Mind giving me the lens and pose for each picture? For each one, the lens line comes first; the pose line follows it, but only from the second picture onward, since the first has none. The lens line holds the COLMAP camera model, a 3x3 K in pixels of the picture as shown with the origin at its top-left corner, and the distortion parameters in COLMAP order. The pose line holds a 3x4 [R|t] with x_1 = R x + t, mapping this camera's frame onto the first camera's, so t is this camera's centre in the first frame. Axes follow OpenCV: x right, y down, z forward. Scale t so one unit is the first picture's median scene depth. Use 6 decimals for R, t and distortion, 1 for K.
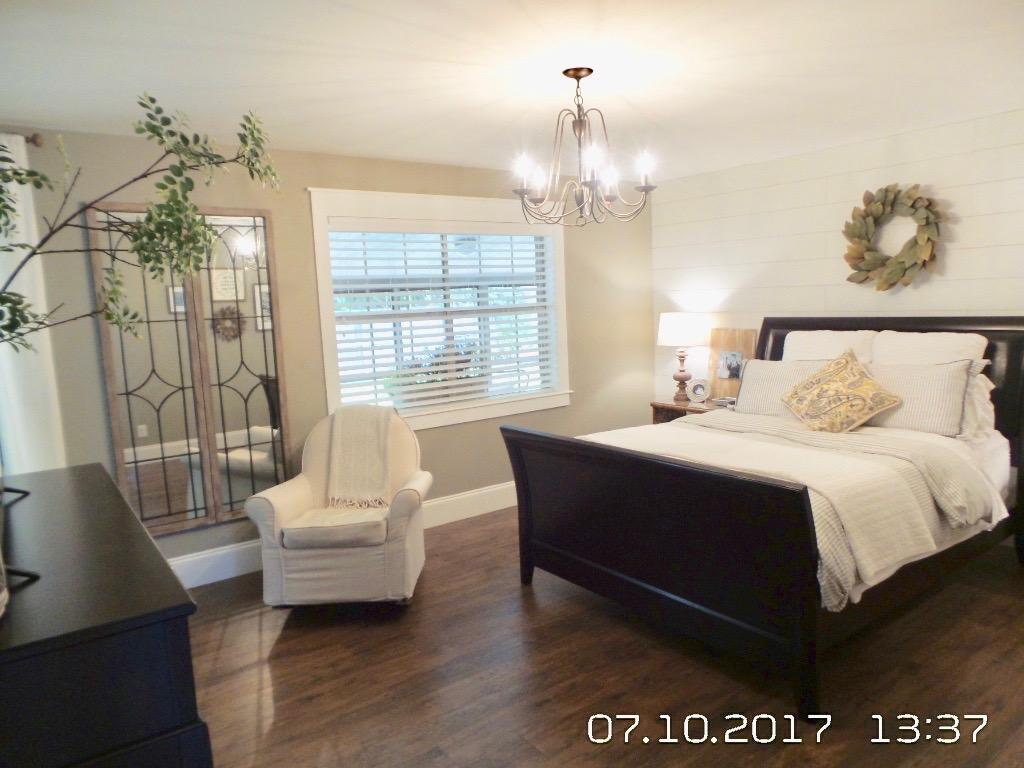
lens RADIAL K [[710.9, 0, 514.0], [0, 710.9, 388.7], [0, 0, 1]] dist [0.004740, 0.009955]
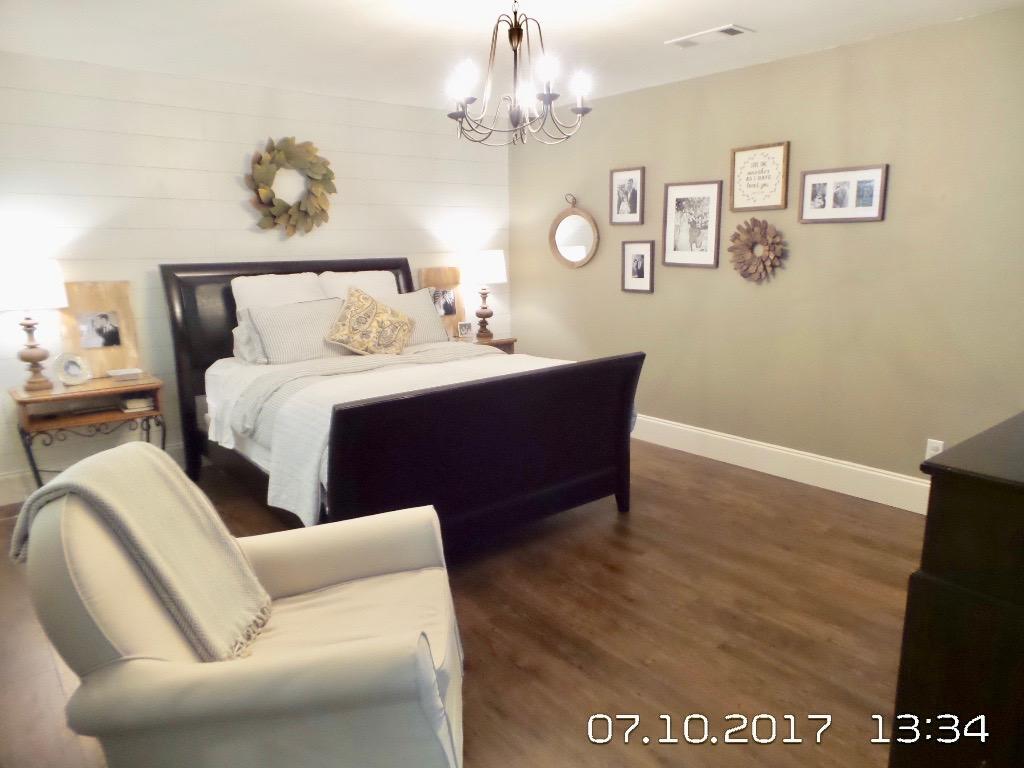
lens RADIAL K [[710.9, 0, 514.0], [0, 710.9, 388.7], [0, 0, 1]] dist [0.004740, 0.009955]
pose [[-0.110895, -0.172226, 0.978795, -0.628518], [0.130167, 0.973869, 0.186106, -0.069497], [-0.985271, 0.148045, -0.085579, 0.793976]]
